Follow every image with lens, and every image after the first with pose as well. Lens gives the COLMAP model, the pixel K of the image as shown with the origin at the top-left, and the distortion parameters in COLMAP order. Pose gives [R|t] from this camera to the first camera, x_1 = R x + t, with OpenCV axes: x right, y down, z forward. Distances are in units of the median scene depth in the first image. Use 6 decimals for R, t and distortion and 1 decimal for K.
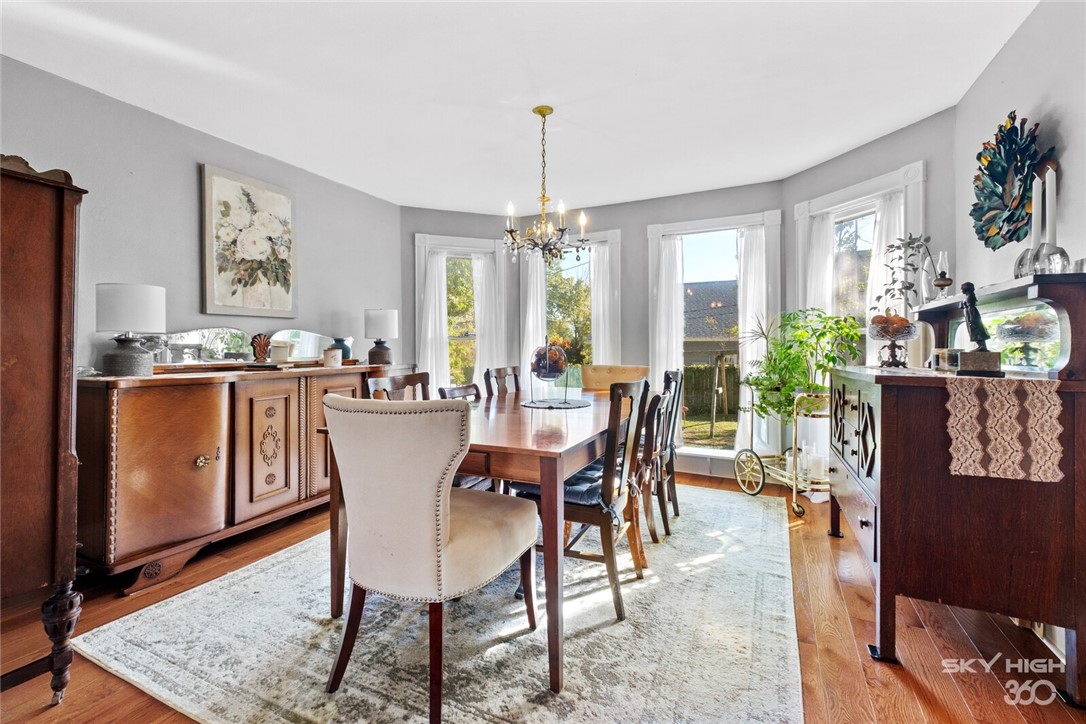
lens RADIAL K [[472.0, 0, 541.5], [0, 472.0, 342.9], [0, 0, 1]] dist [0.007933, -0.000676]
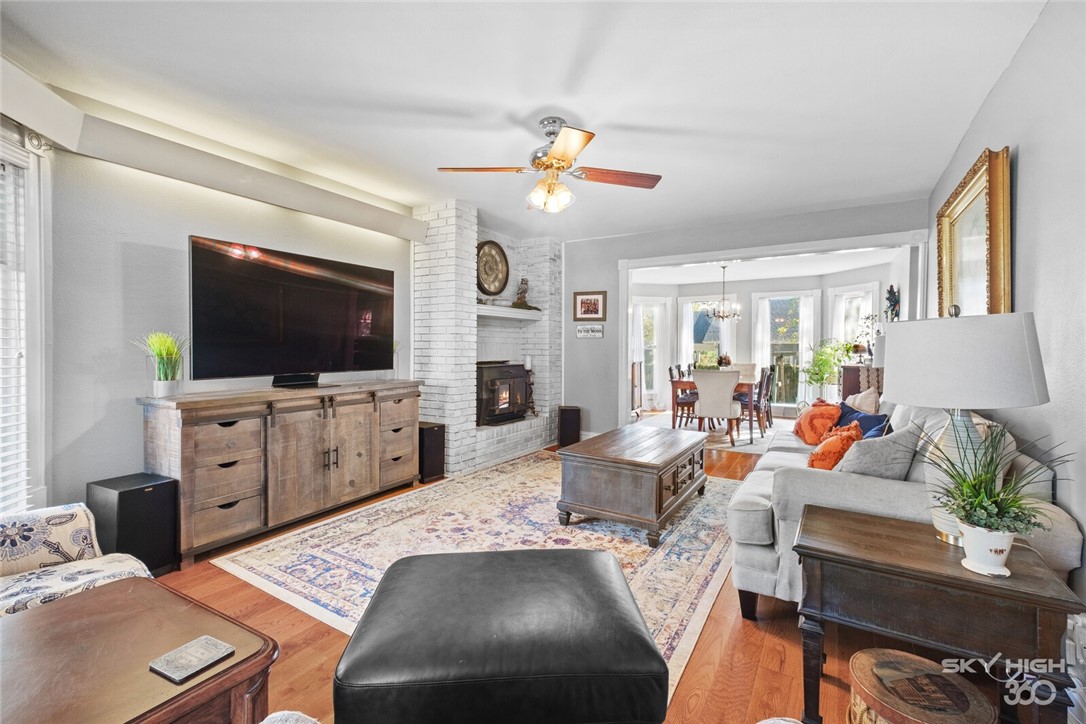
lens RADIAL K [[465.5, 0, 543.8], [0, 465.5, 350.0], [0, 0, 1]] dist [0.015590, -0.000132]
pose [[0.995602, 0.004394, -0.093580, -0.574327], [-0.002704, 0.999831, 0.018179, -0.050938], [0.093644, -0.017846, 0.995446, -1.302674]]
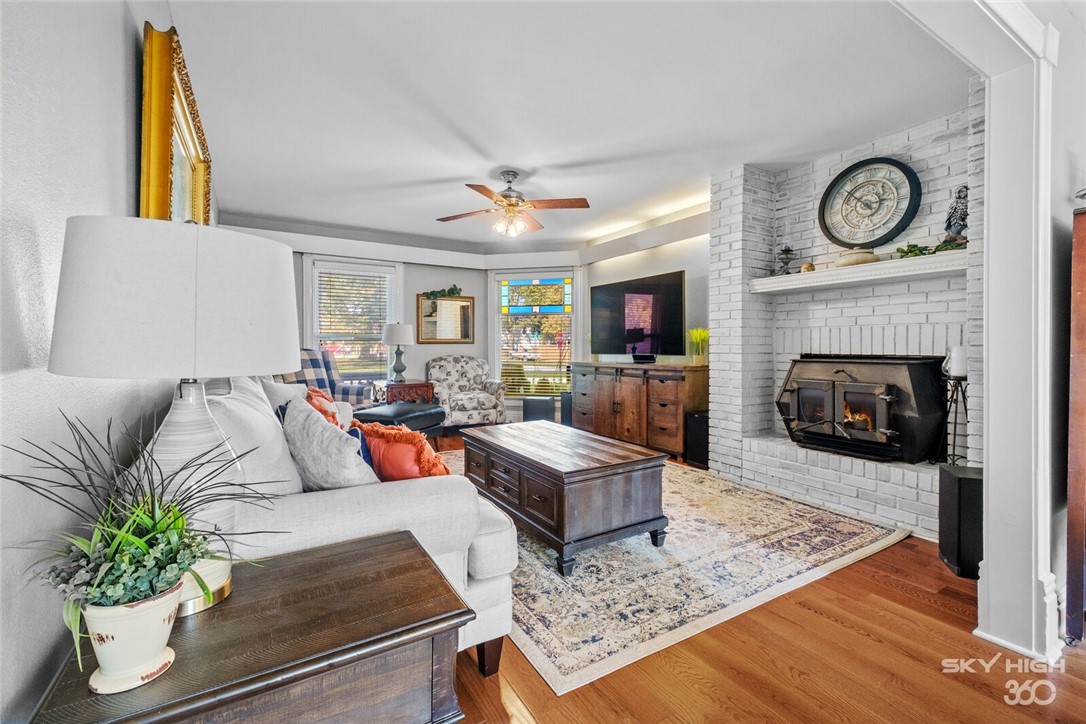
lens RADIAL K [[465.5, 0, 543.8], [0, 465.5, 350.0], [0, 0, 1]] dist [0.015590, -0.000132]
pose [[-0.538220, 0.002734, -0.842800, 0.248740], [0.005961, 0.999982, -0.000563, 0.000232], [0.842783, -0.005327, -0.538227, 0.141258]]
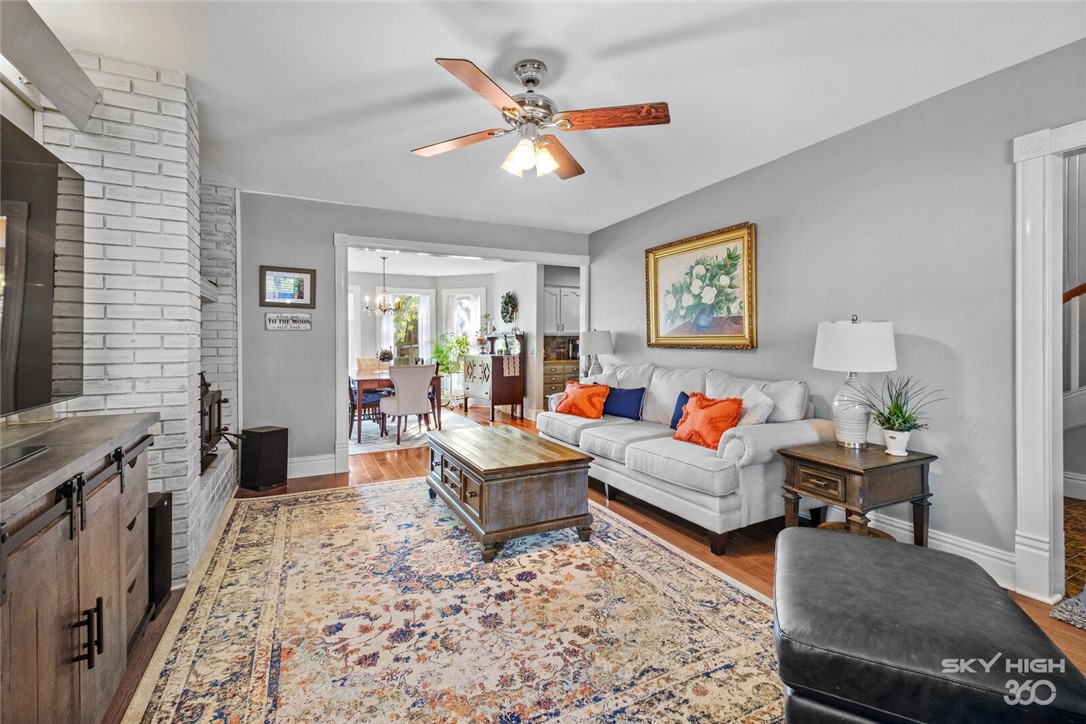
lens RADIAL K [[472.0, 0, 541.5], [0, 472.0, 342.9], [0, 0, 1]] dist [0.007933, -0.000676]
pose [[0.605409, -0.006931, 0.795884, -1.144780], [-0.003197, 0.999933, 0.011140, -0.047660], [-0.795908, -0.009289, 0.605347, -0.924350]]
